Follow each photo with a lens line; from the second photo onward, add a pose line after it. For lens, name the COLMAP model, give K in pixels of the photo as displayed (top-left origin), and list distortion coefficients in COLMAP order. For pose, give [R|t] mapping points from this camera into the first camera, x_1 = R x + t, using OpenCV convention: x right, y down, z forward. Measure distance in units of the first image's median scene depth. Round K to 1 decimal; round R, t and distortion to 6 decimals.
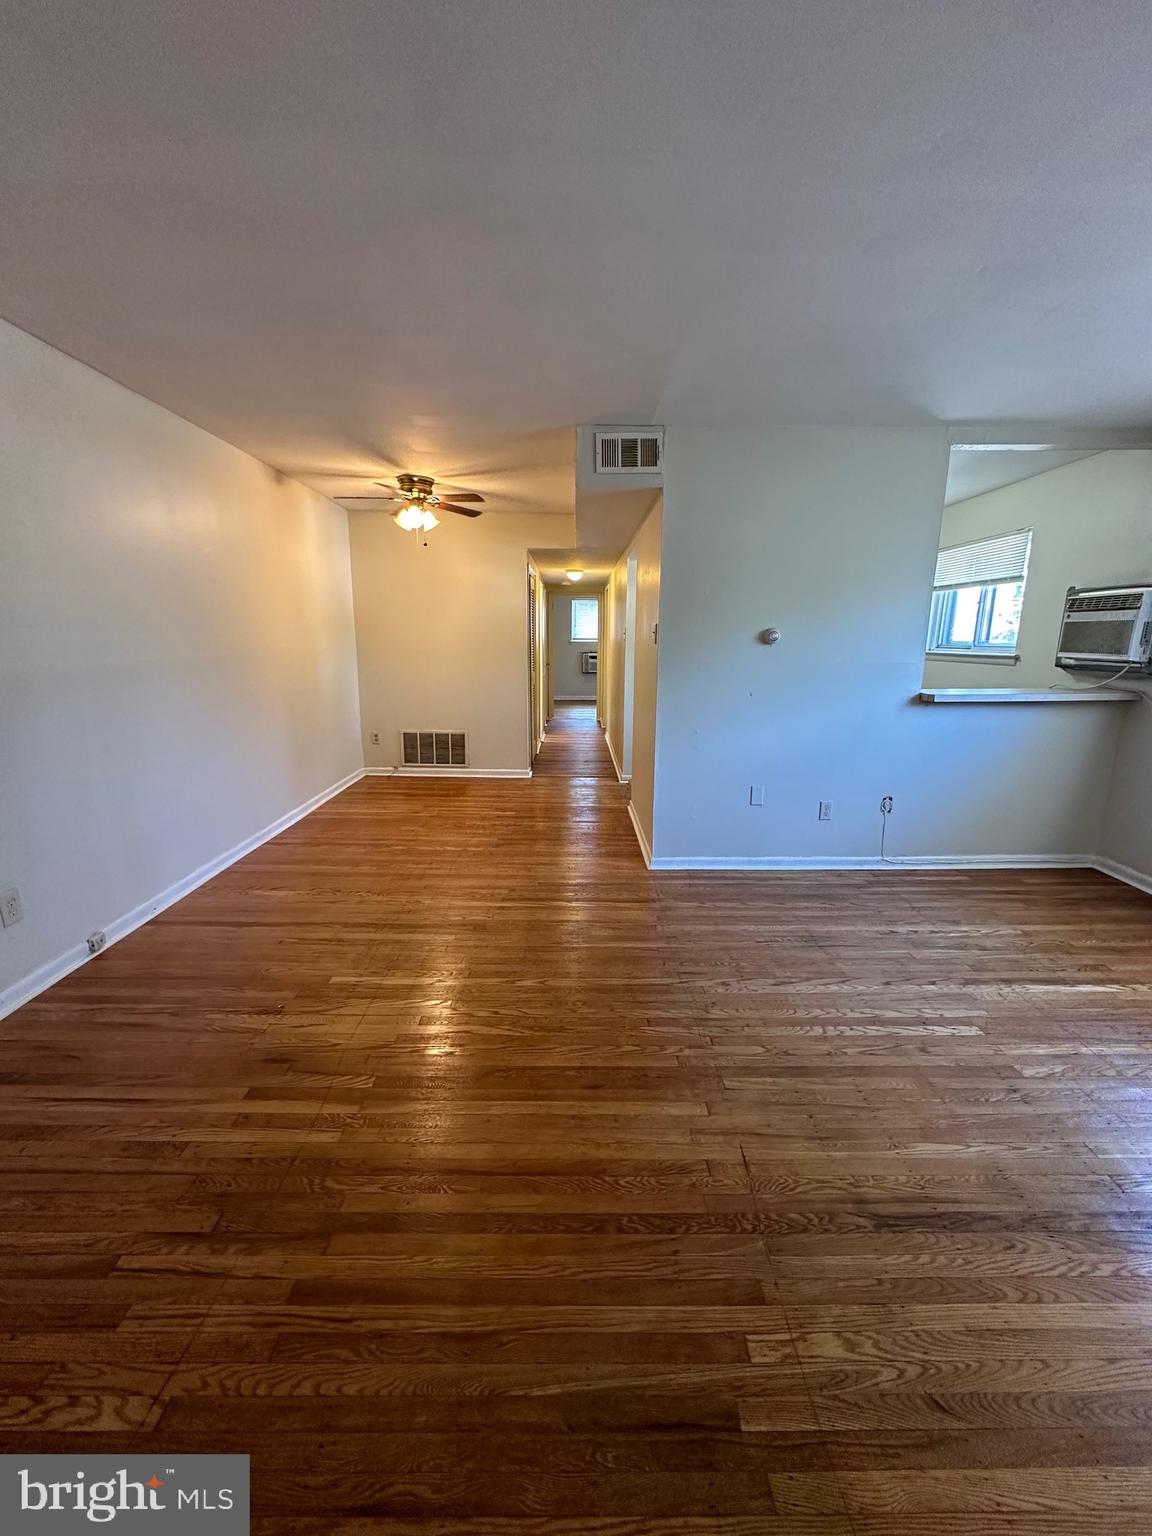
lens RADIAL K [[613.1, 0, 572.2], [0, 613.1, 767.8], [0, 0, 1]] dist [-0.002612, -0.000095]
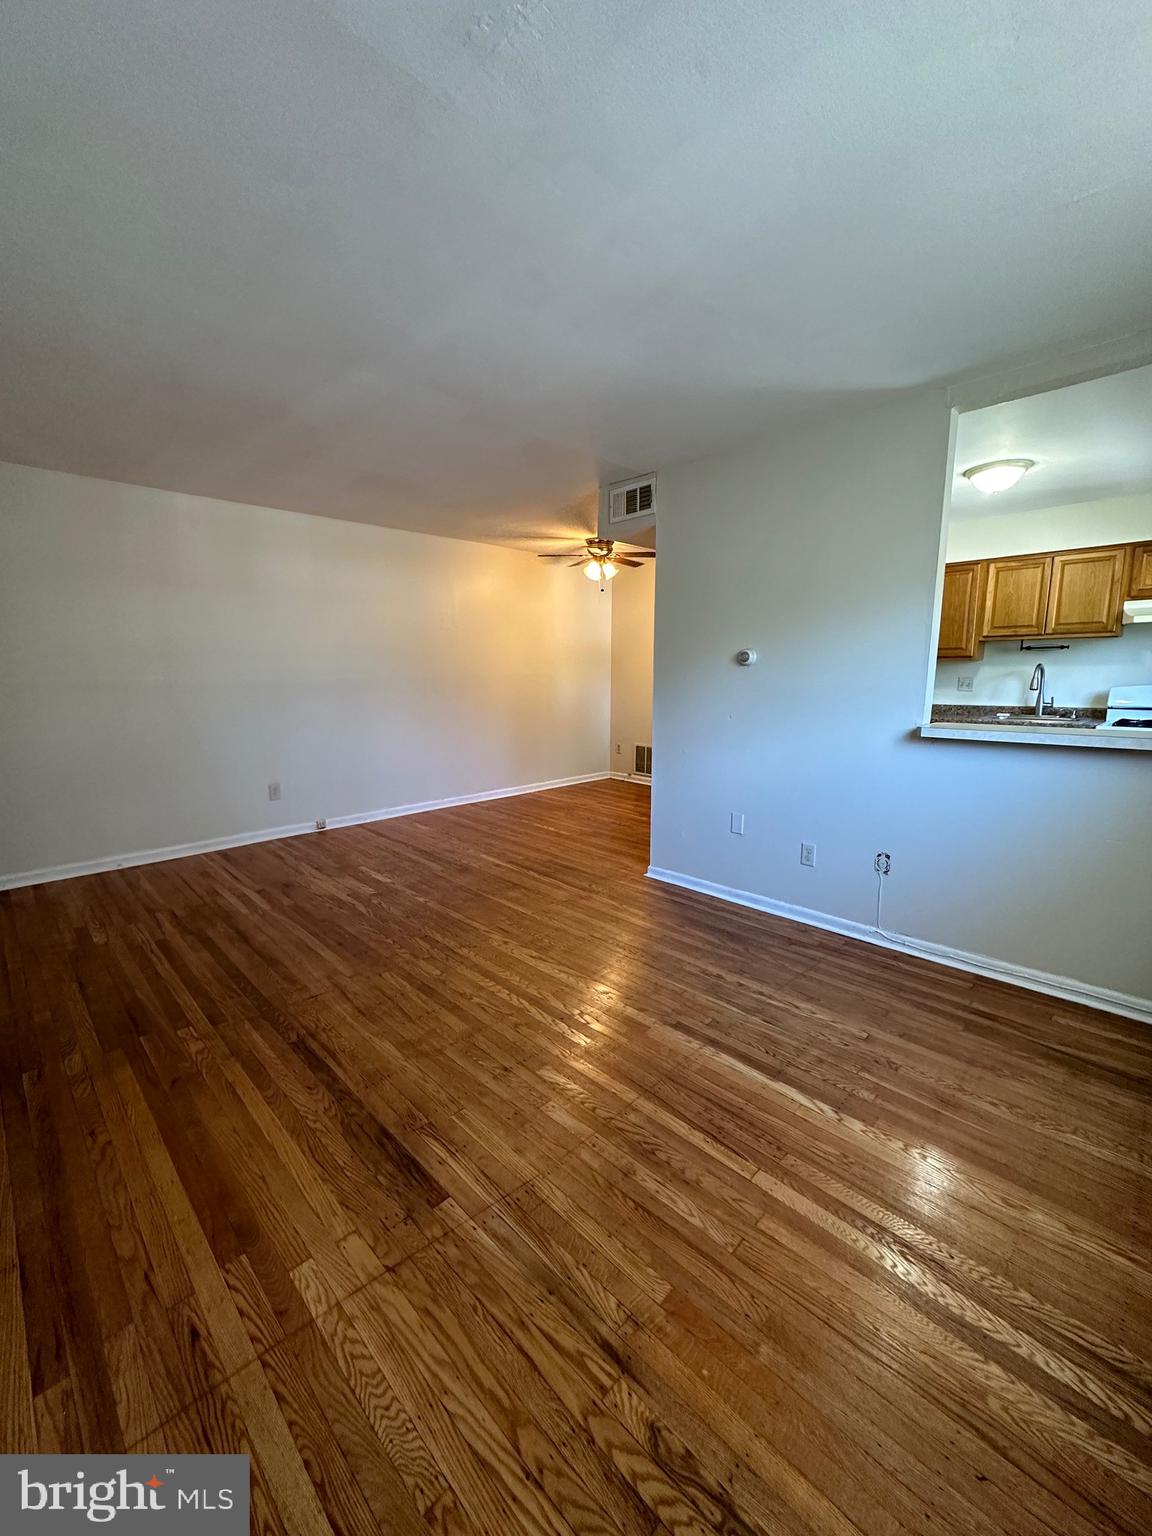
lens RADIAL K [[613.1, 0, 577.9], [0, 613.1, 767.7], [0, 0, 1]] dist [-0.002612, -0.000095]
pose [[0.699383, 0.107617, -0.706598, 0.896433], [-0.145330, 0.989360, 0.006837, -0.012262], [0.699816, 0.097908, 0.707582, 0.164837]]
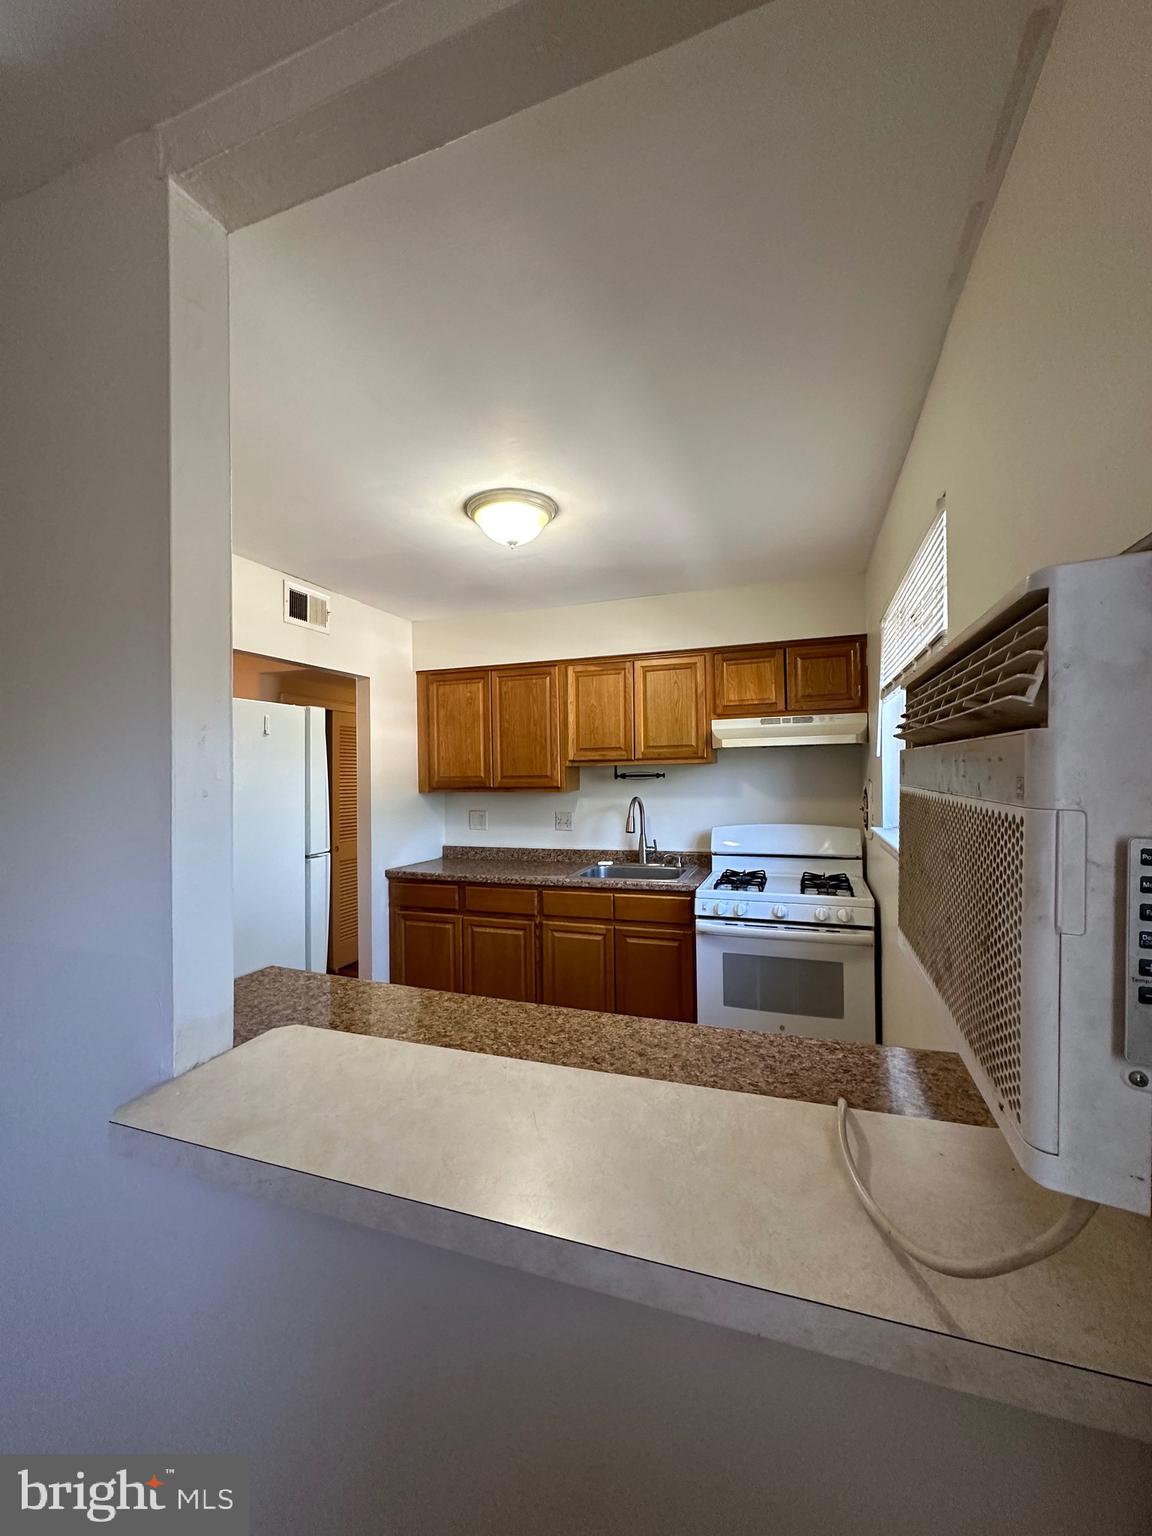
lens RADIAL K [[613.1, 0, 571.7], [0, 613.1, 773.4], [0, 0, 1]] dist [-0.002612, -0.000095]
pose [[0.933684, -0.012612, -0.357875, 0.897231], [-0.059498, 0.980025, -0.189765, -0.126099], [0.353120, 0.198474, 0.914284, 0.535655]]
